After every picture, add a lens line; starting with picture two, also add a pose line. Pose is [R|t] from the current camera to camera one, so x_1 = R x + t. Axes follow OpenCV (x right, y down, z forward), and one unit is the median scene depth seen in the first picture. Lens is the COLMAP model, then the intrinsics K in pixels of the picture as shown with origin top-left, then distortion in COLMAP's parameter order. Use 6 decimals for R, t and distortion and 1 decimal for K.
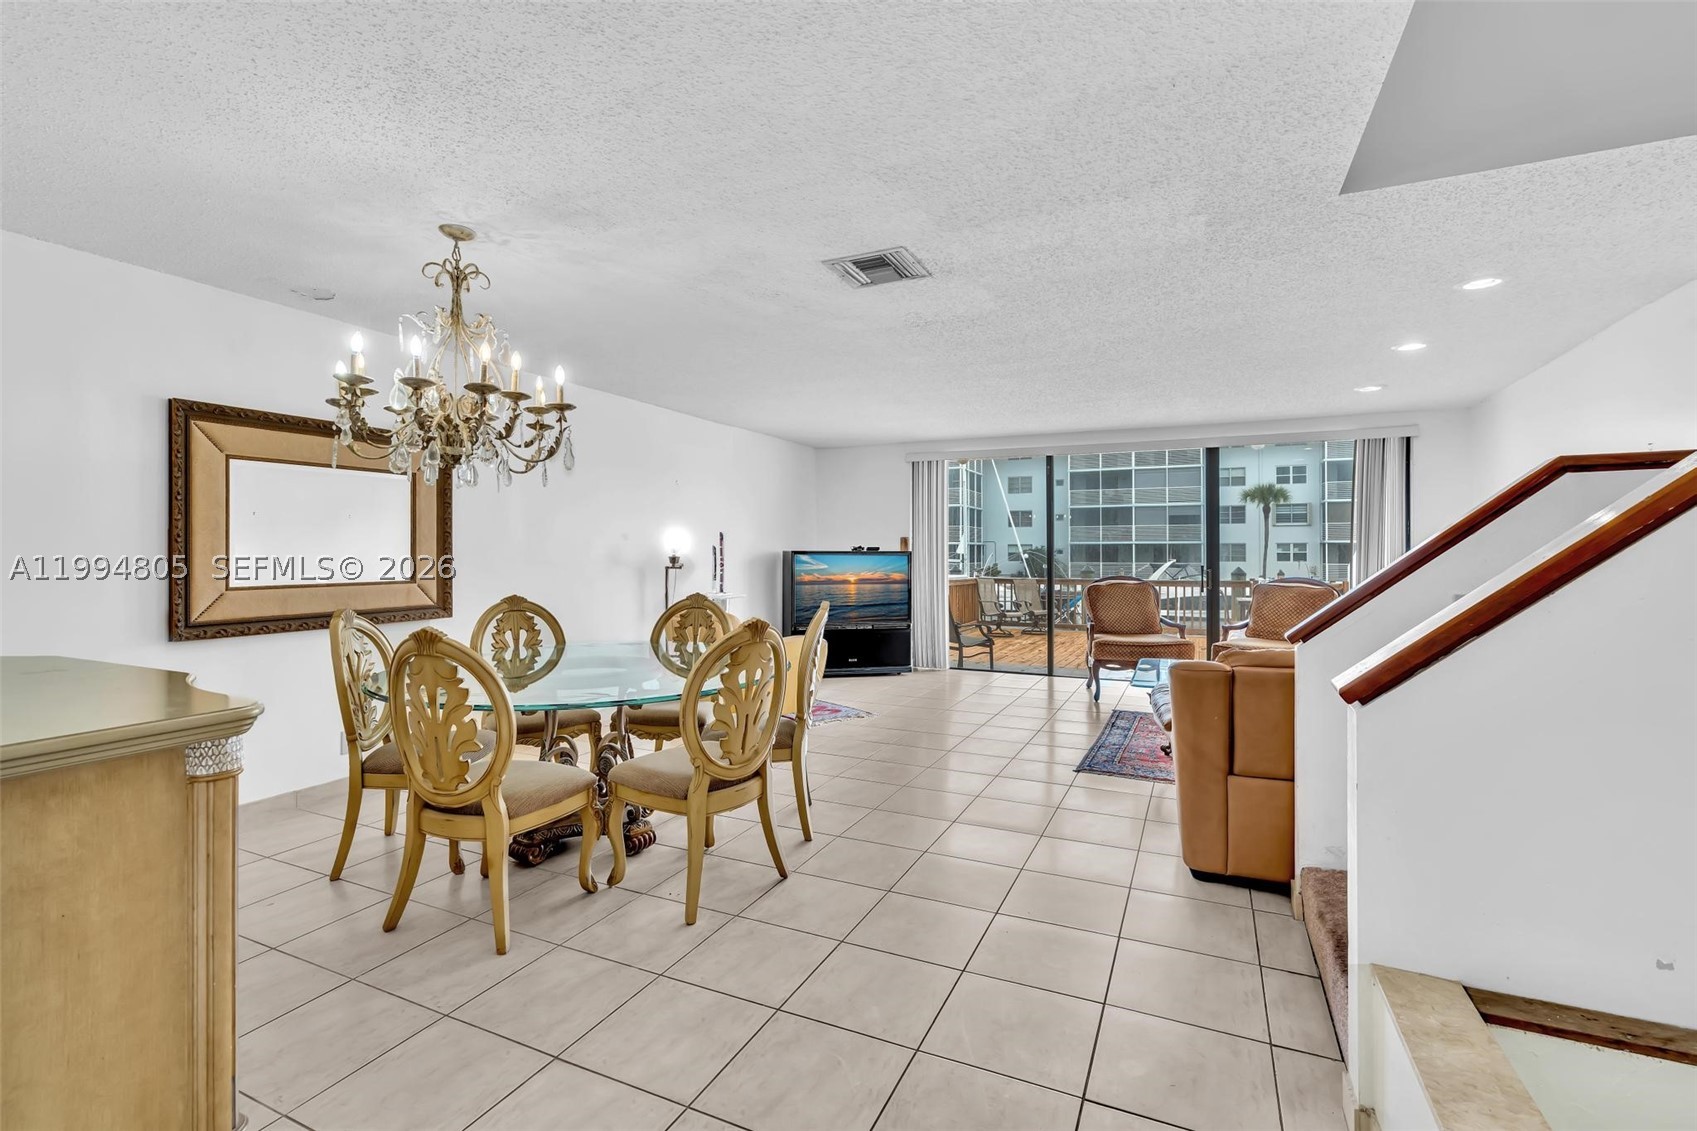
lens RADIAL K [[766.3, 0, 846.0], [0, 766.3, 548.9], [0, 0, 1]] dist [-0.002889, 0.000832]
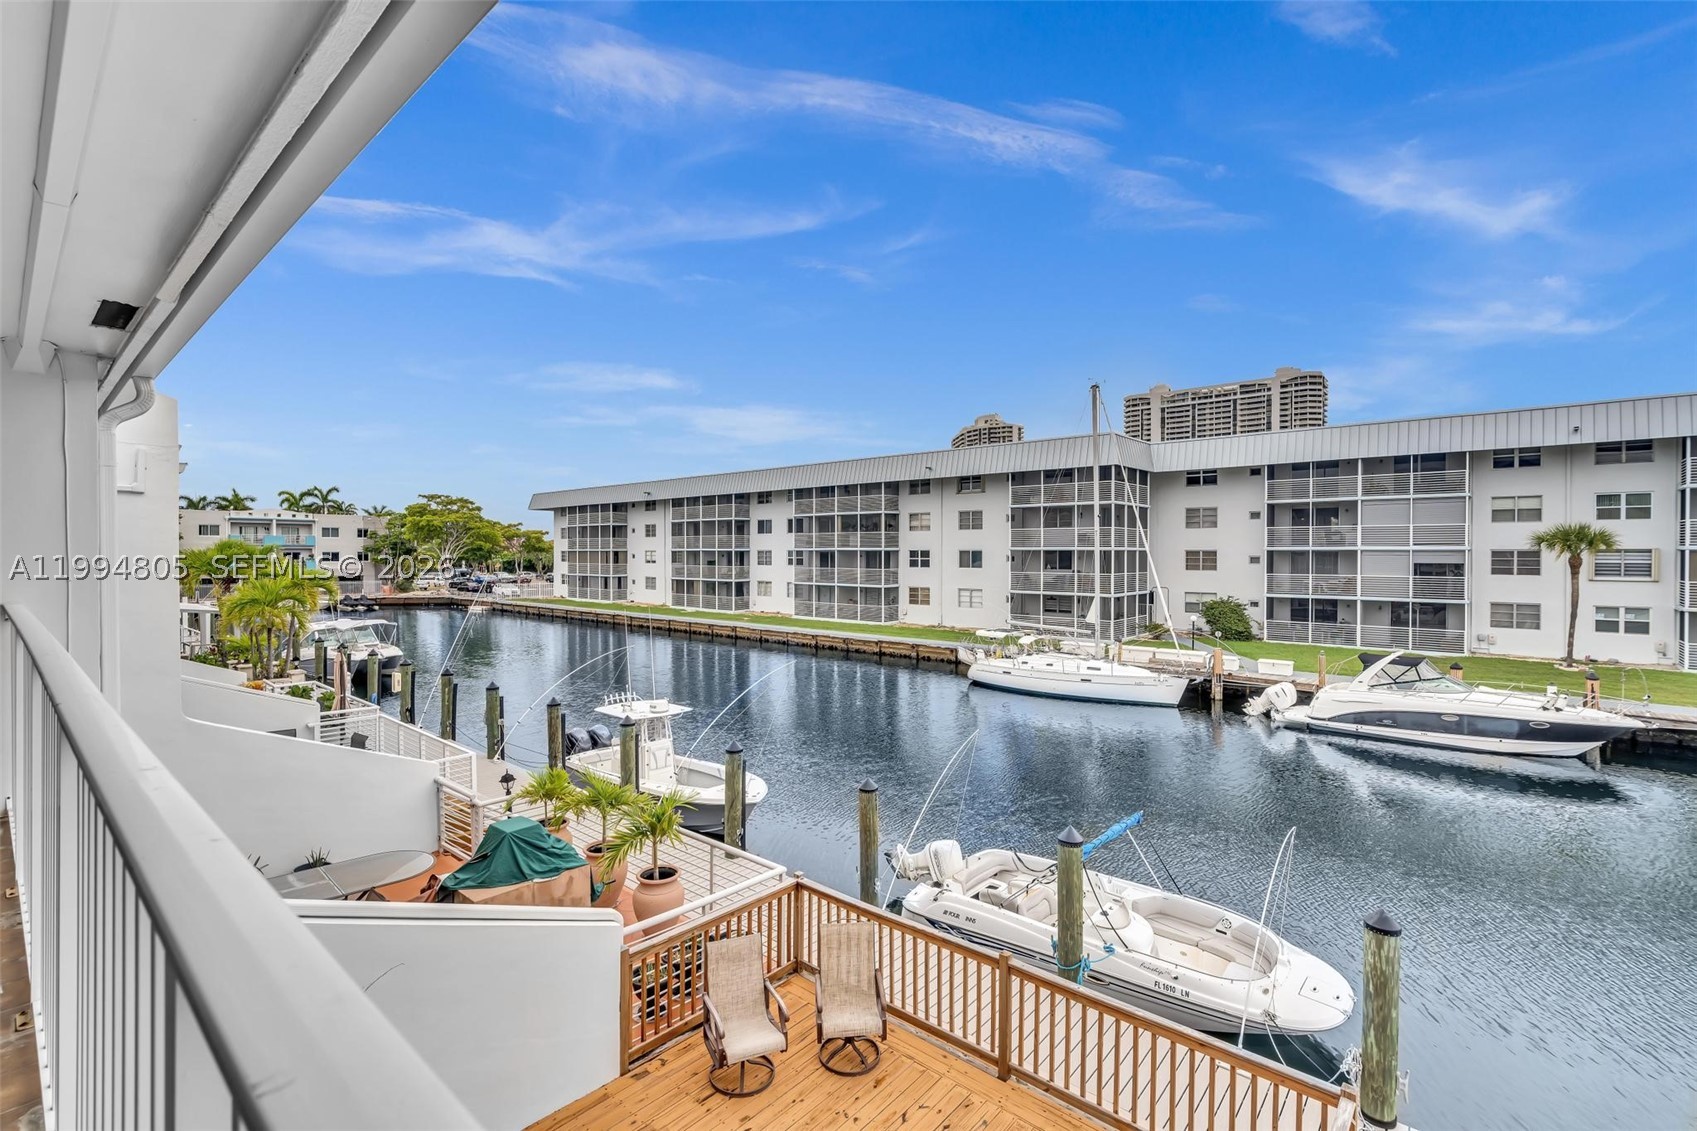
lens RADIAL K [[766.3, 0, 840.3], [0, 766.3, 563.1], [0, 0, 1]] dist [-0.002889, 0.000832]
pose [[0.960138, 0.004953, -0.279483, 0.111502], [-0.000641, 0.999879, 0.015518, -0.060005], [0.279526, -0.014721, 0.960025, 0.163843]]
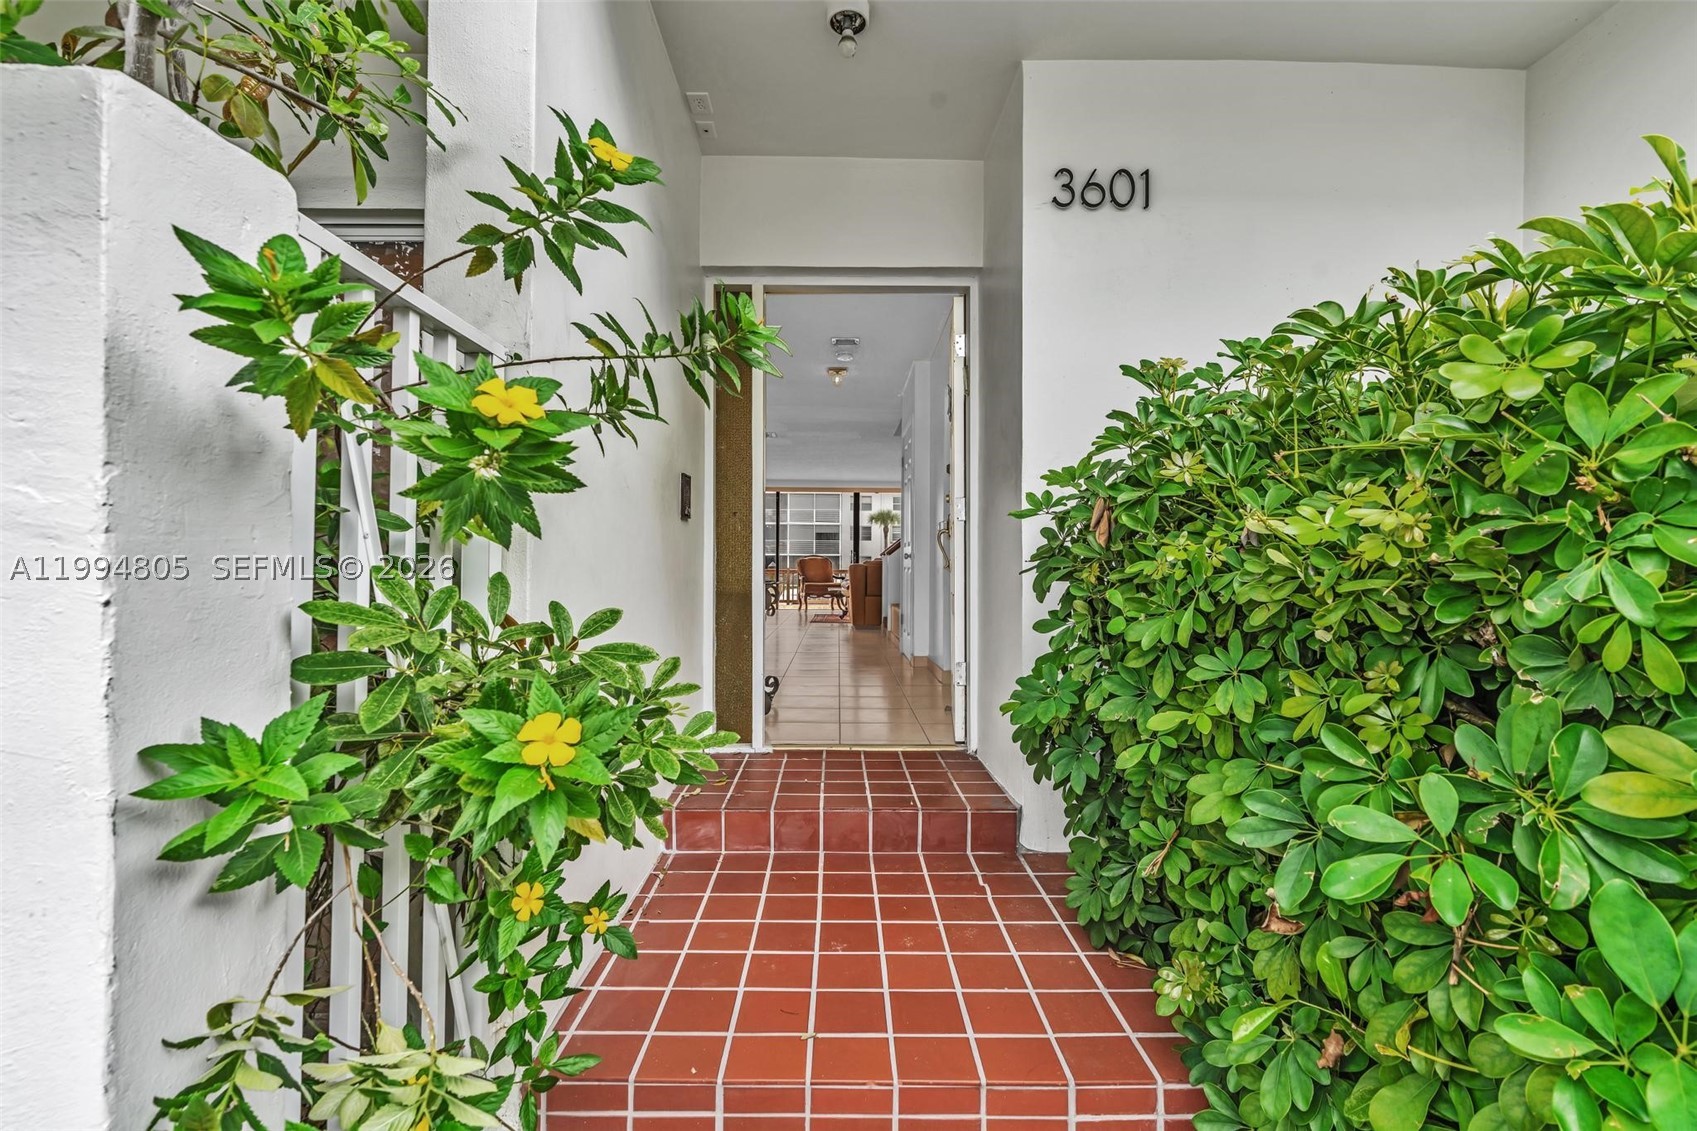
lens RADIAL K [[776.8, 0, 847.6], [0, 776.8, 568.7], [0, 0, 1]] dist [0.004792, 0.000634]
pose [[0.900215, 0.005726, 0.435408, -0.075018], [-0.007512, 0.999969, 0.002379, 0.011060], [-0.435381, -0.005412, 0.900230, -0.144742]]
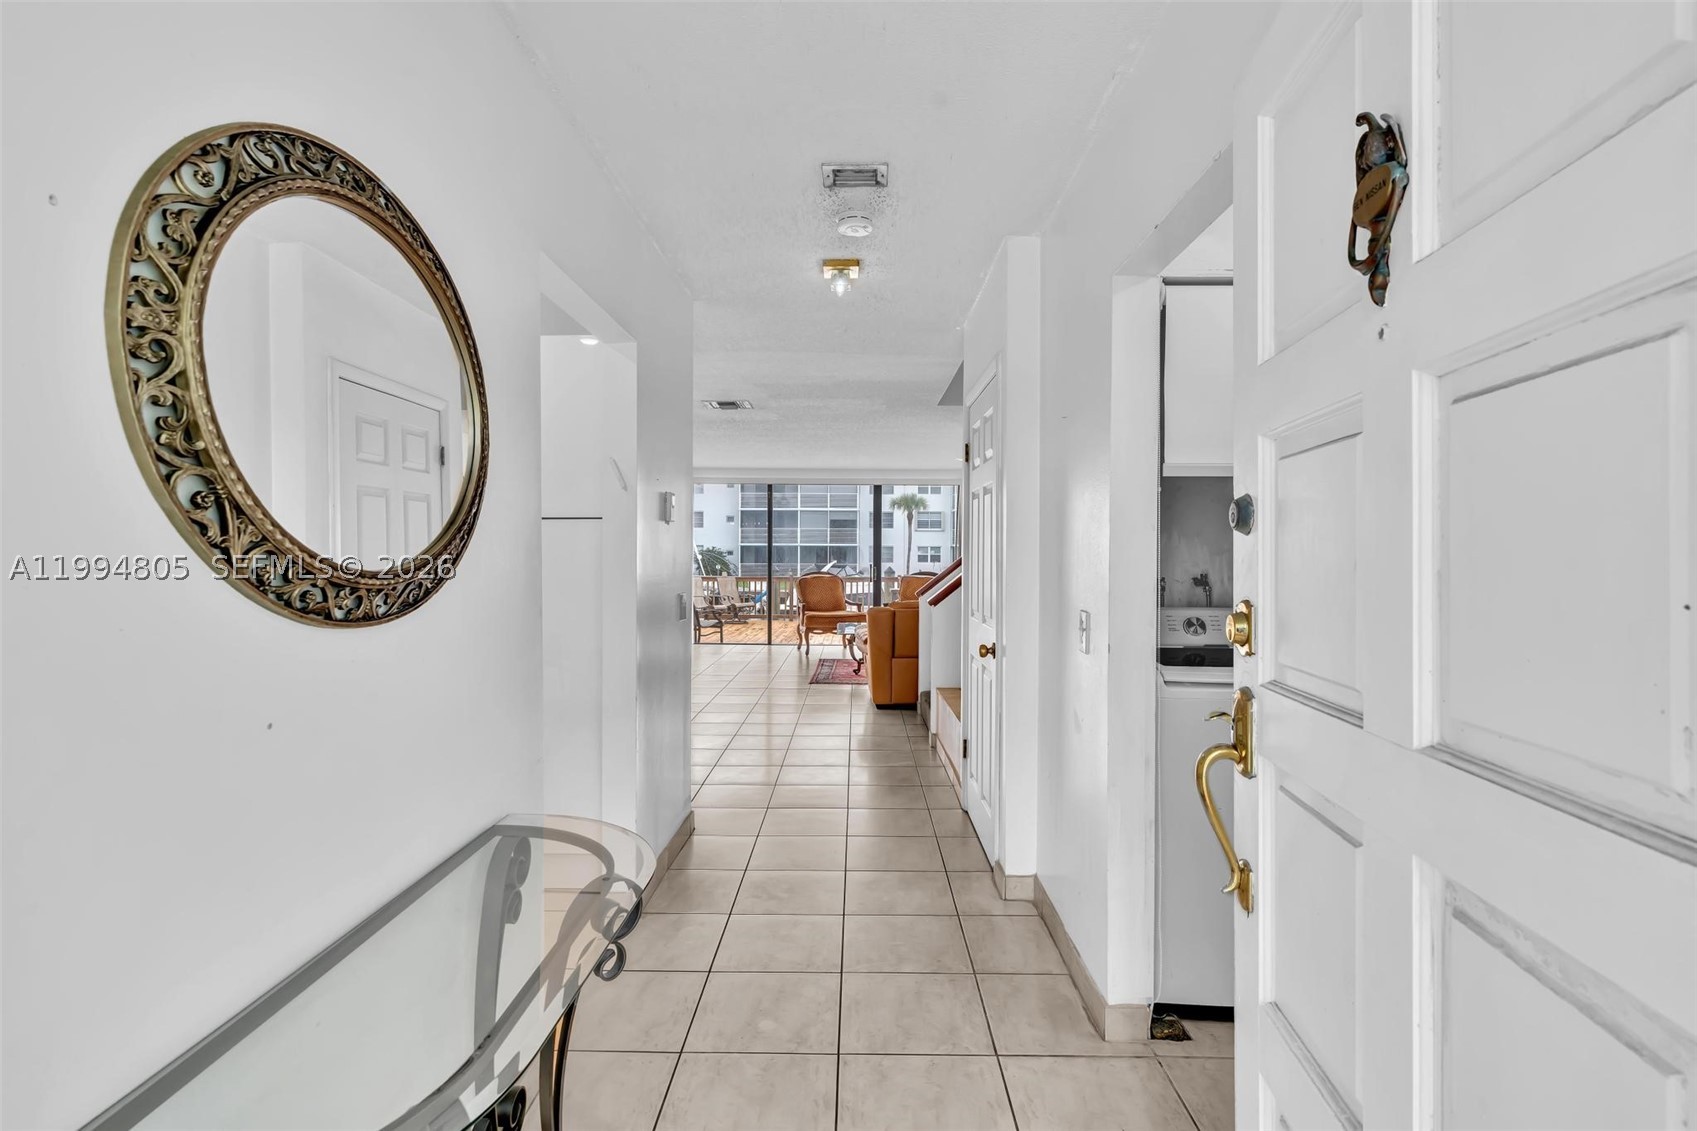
lens RADIAL K [[830.0, 0, 846.3], [0, 830.0, 559.5], [0, 0, 1]] dist [-0.000967, -0.000006]
pose [[0.910684, 0.001697, 0.413099, -0.041313], [-0.006943, 0.999913, 0.011197, -0.000939], [-0.413044, -0.013065, 0.910617, -0.075968]]
